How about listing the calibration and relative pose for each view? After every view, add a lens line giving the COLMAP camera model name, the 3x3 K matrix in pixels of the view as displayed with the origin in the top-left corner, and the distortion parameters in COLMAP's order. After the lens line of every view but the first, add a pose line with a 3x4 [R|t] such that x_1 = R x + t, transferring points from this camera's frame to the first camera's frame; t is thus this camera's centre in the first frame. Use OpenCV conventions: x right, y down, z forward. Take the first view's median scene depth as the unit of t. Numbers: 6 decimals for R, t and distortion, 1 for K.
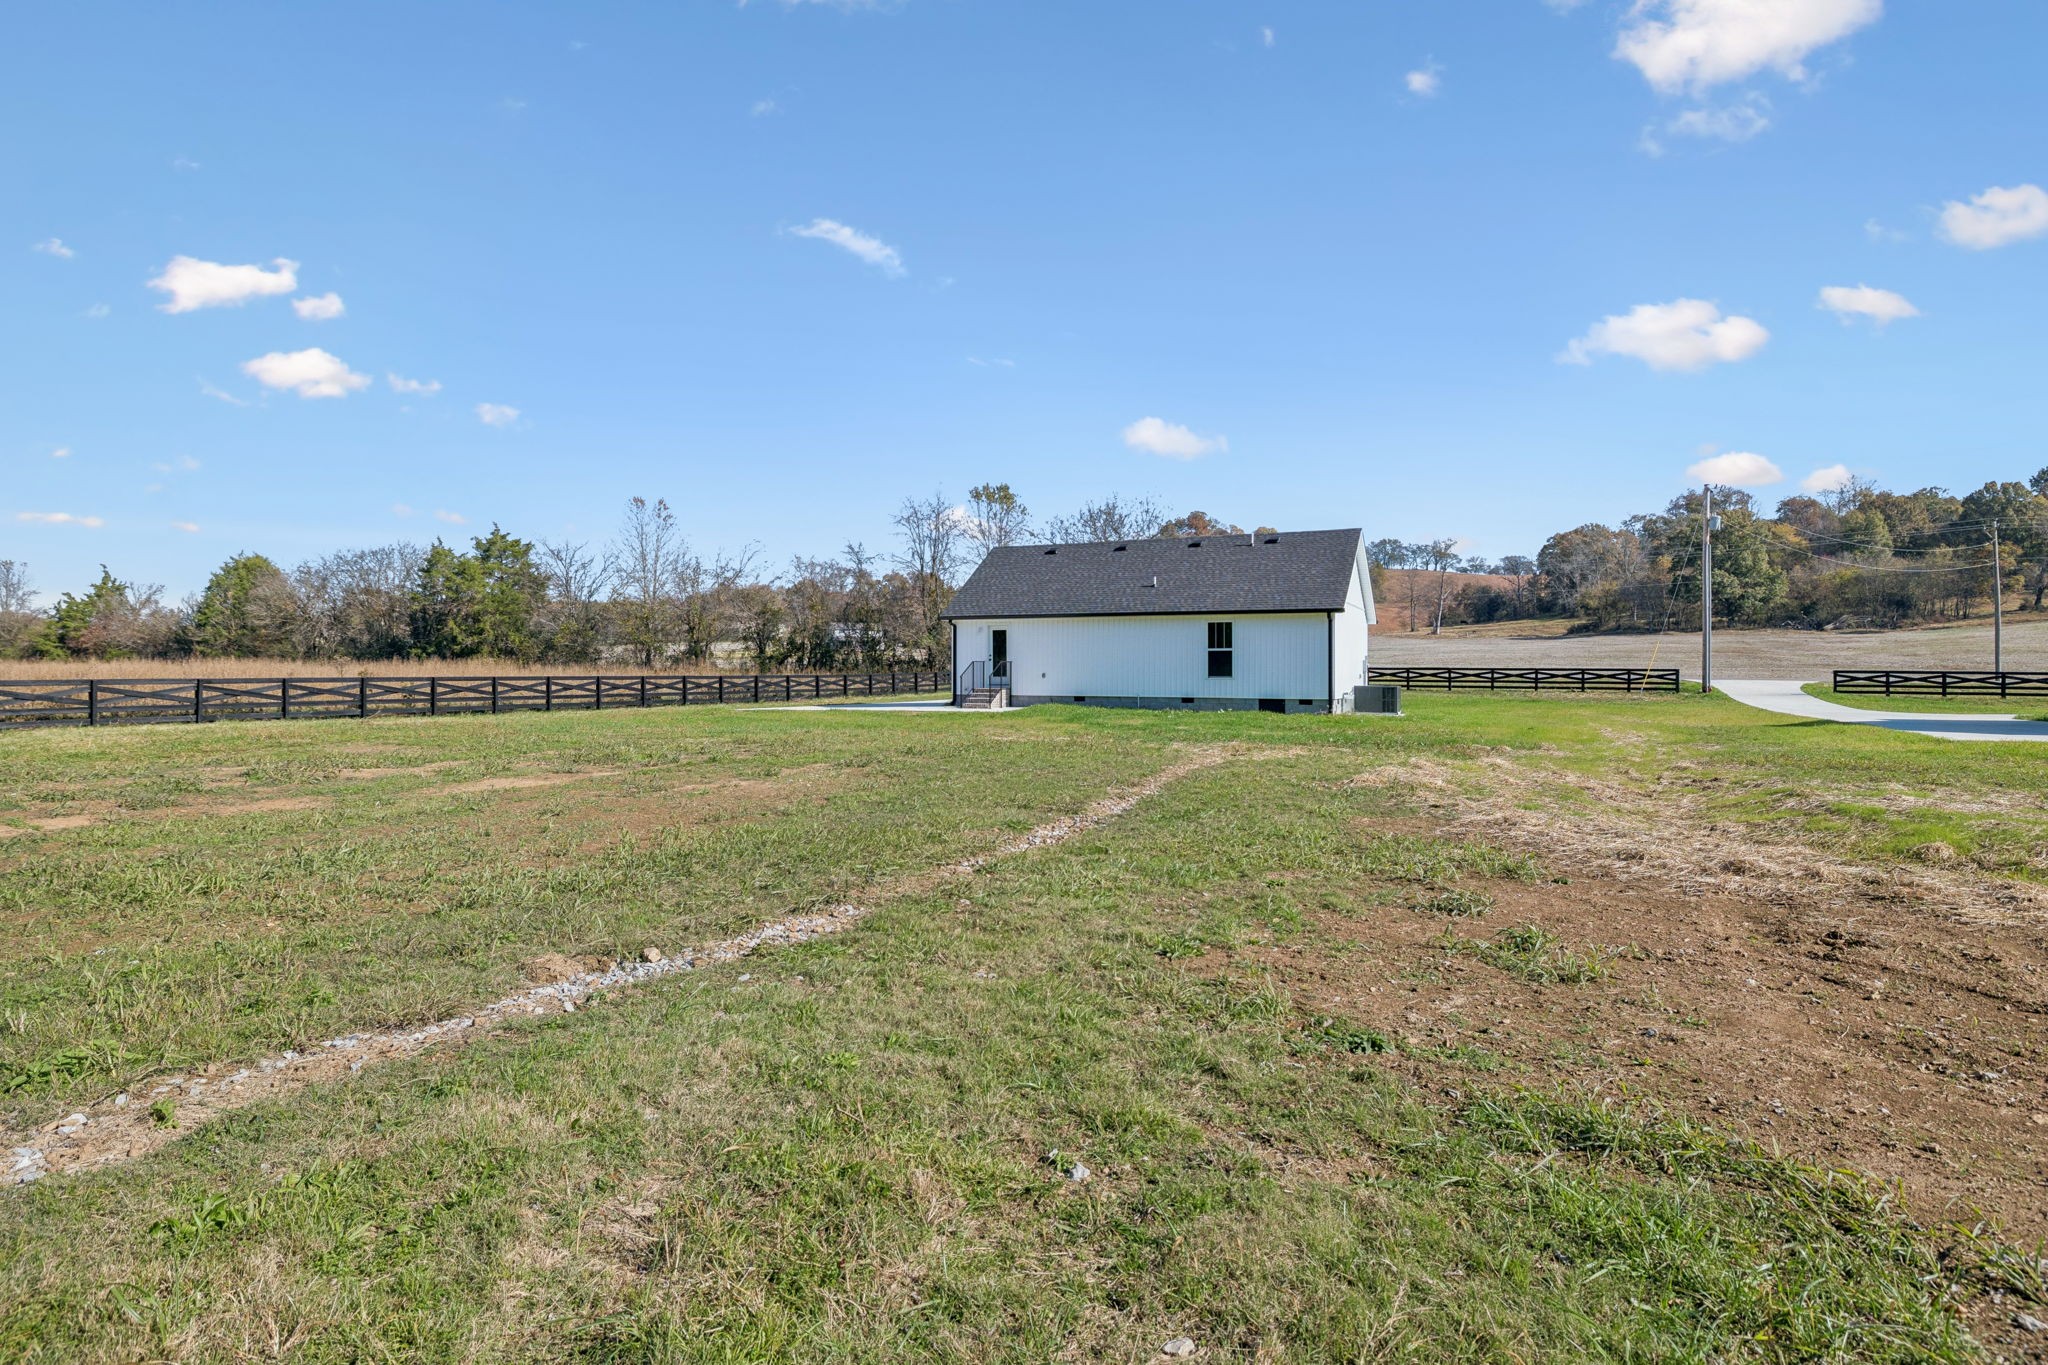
lens RADIAL K [[1061.3, 0, 1014.4], [0, 1061.3, 677.2], [0, 0, 1]] dist [-0.002583, -0.001646]
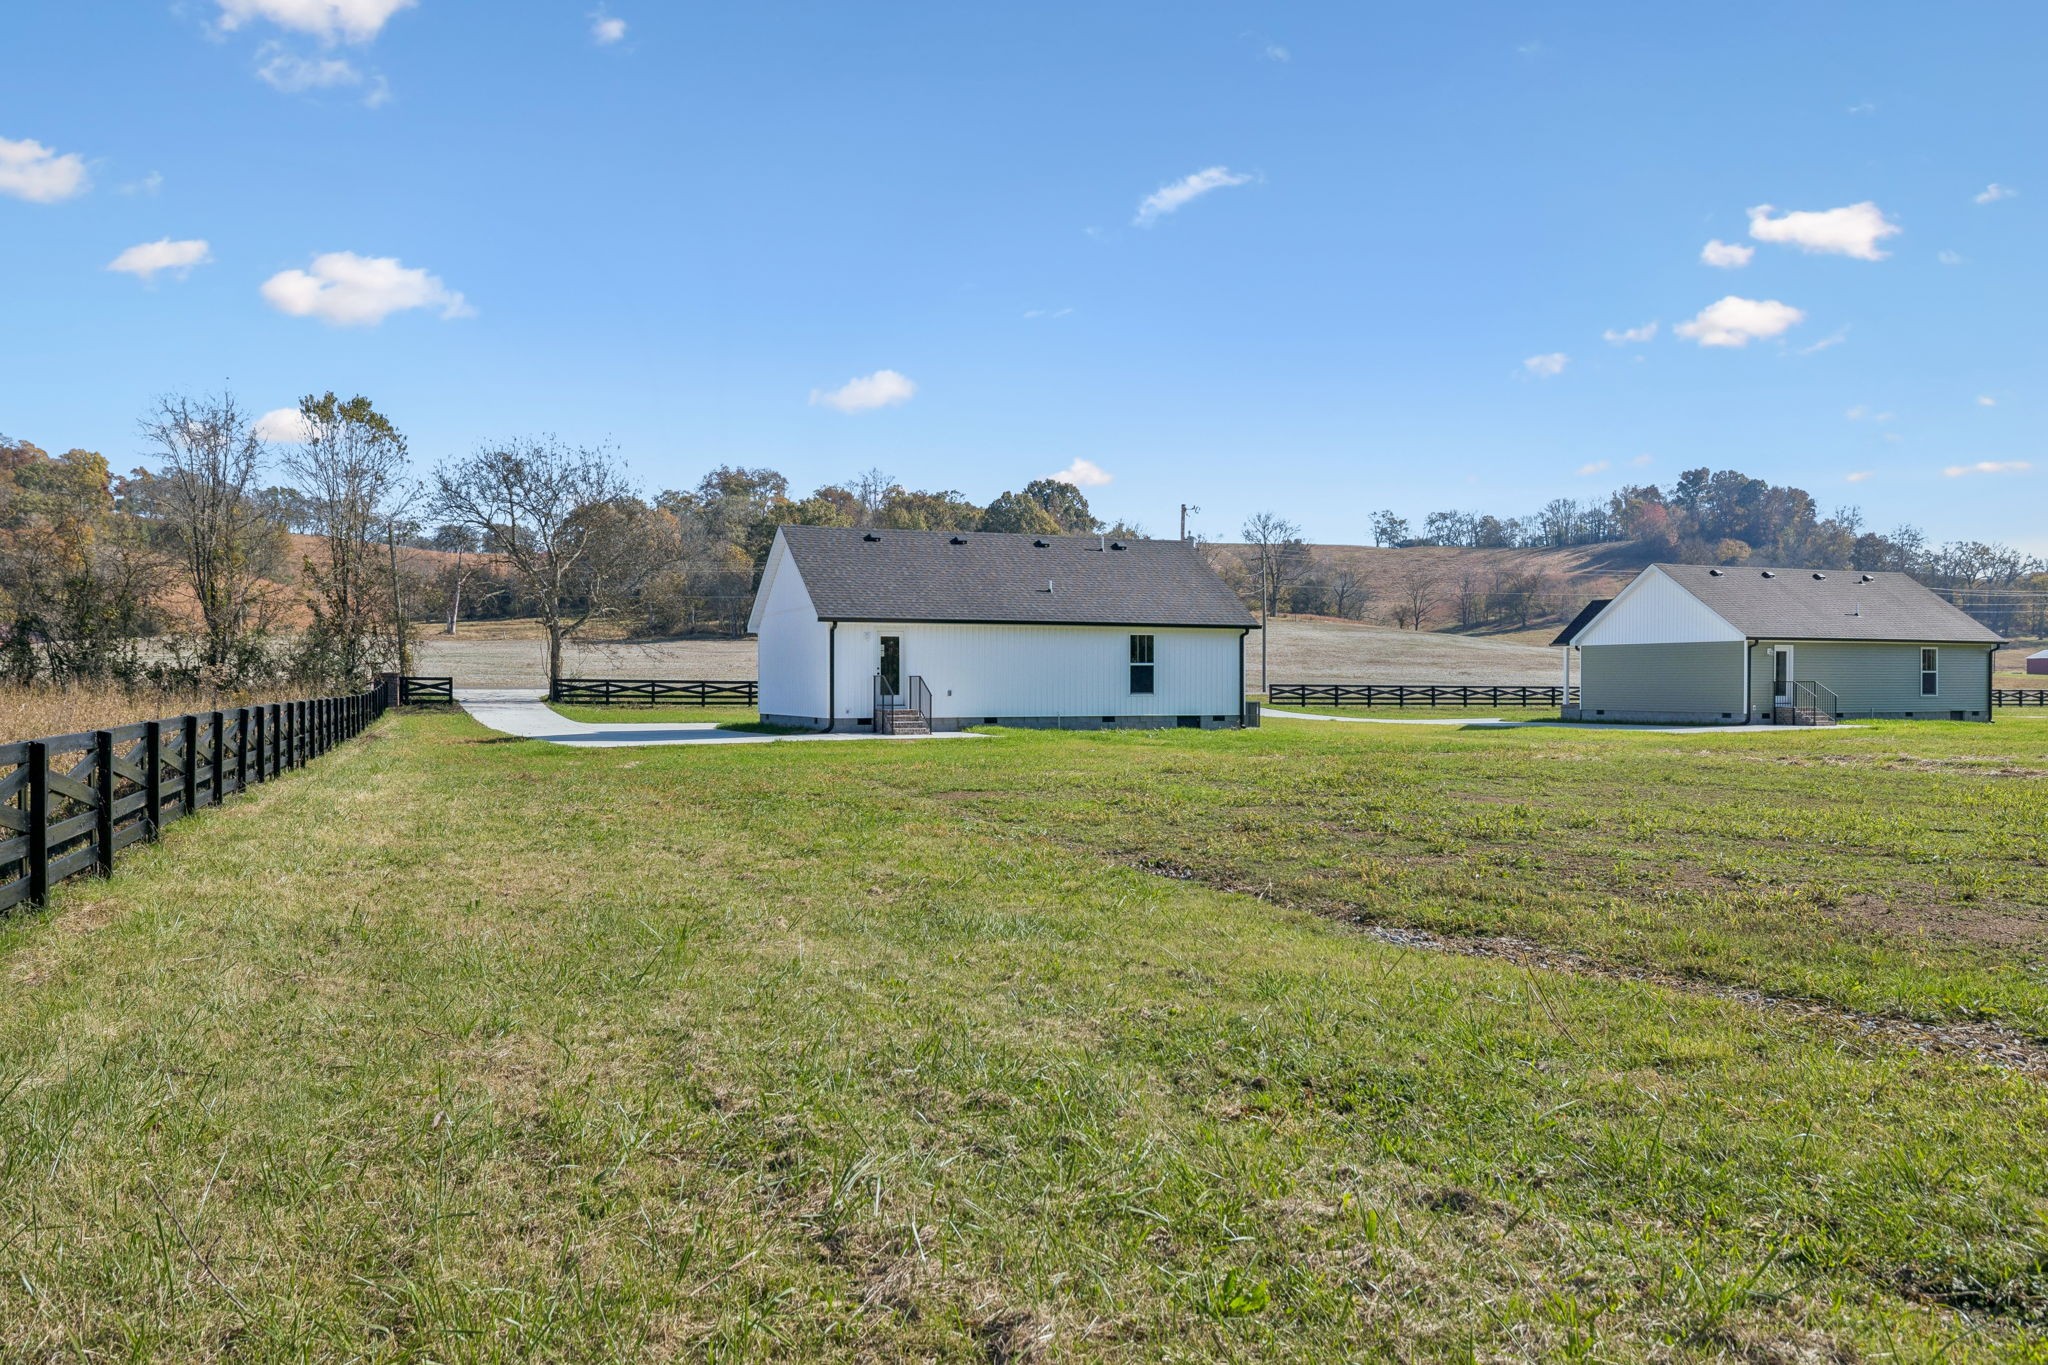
lens RADIAL K [[1538.0, 0, 1024.0], [0, 1538.0, 682.5], [0, 0, 1]] dist [0.001672, -0.000172]
pose [[0.671099, -0.002392, 0.741364, -0.170828], [0.007674, 0.999964, -0.003720, -0.001071], [-0.741328, 0.008185, 0.671093, 0.031573]]
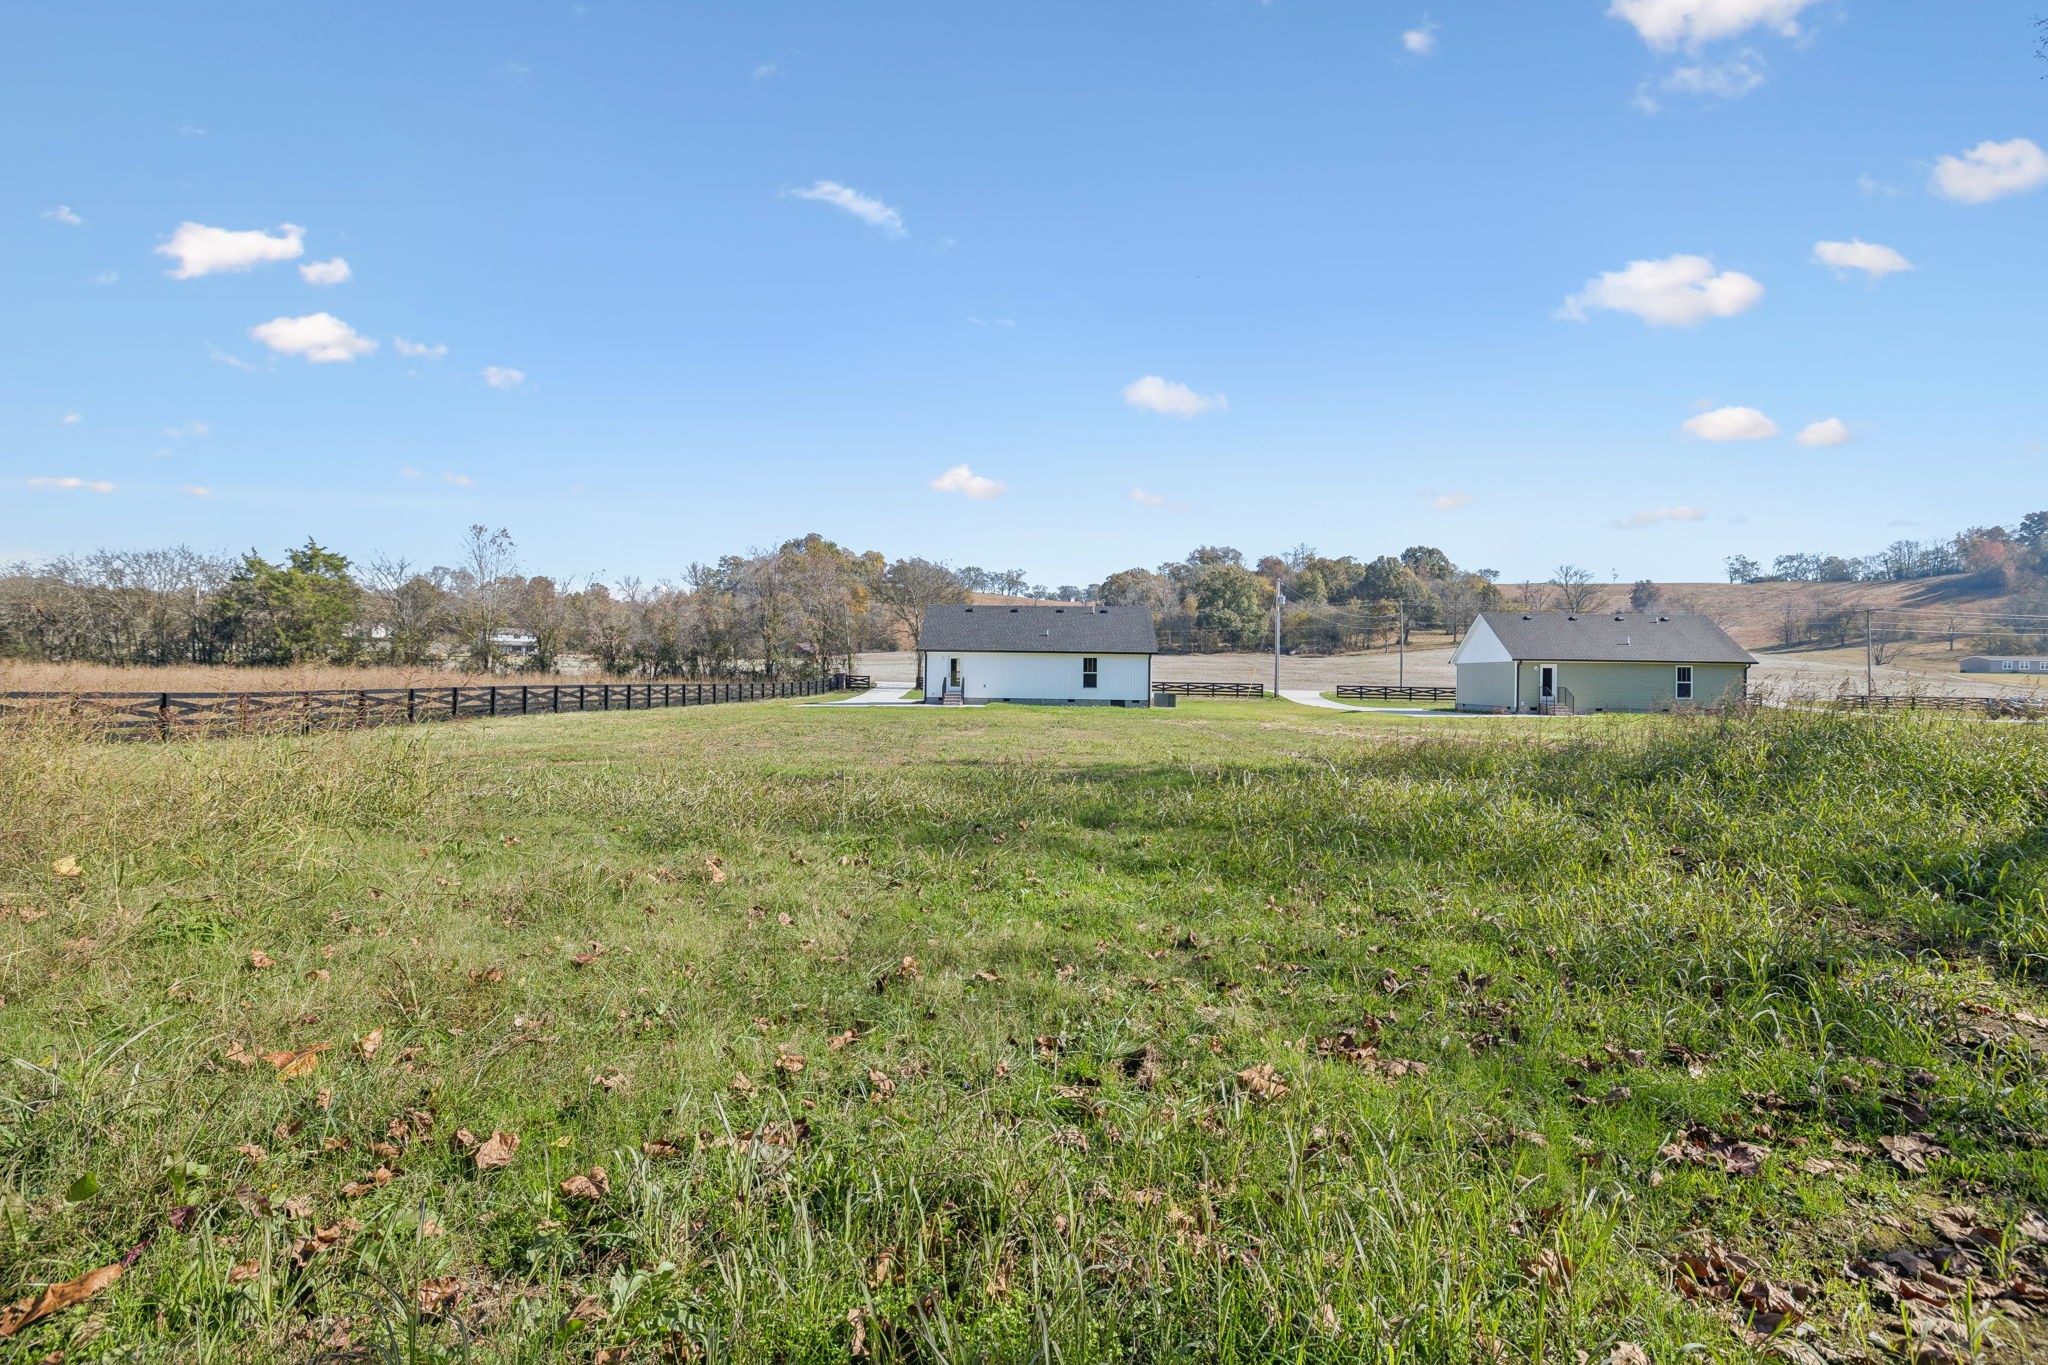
lens RADIAL K [[999.9, 0, 1024.0], [0, 999.9, 682.5], [0, 0, 1]] dist [-0.004272, -0.000591]
pose [[0.916660, 0.007532, 0.399597, -0.115134], [-0.006960, 0.999972, -0.002883, -0.000672], [-0.399607, -0.000139, 0.916686, -0.102247]]
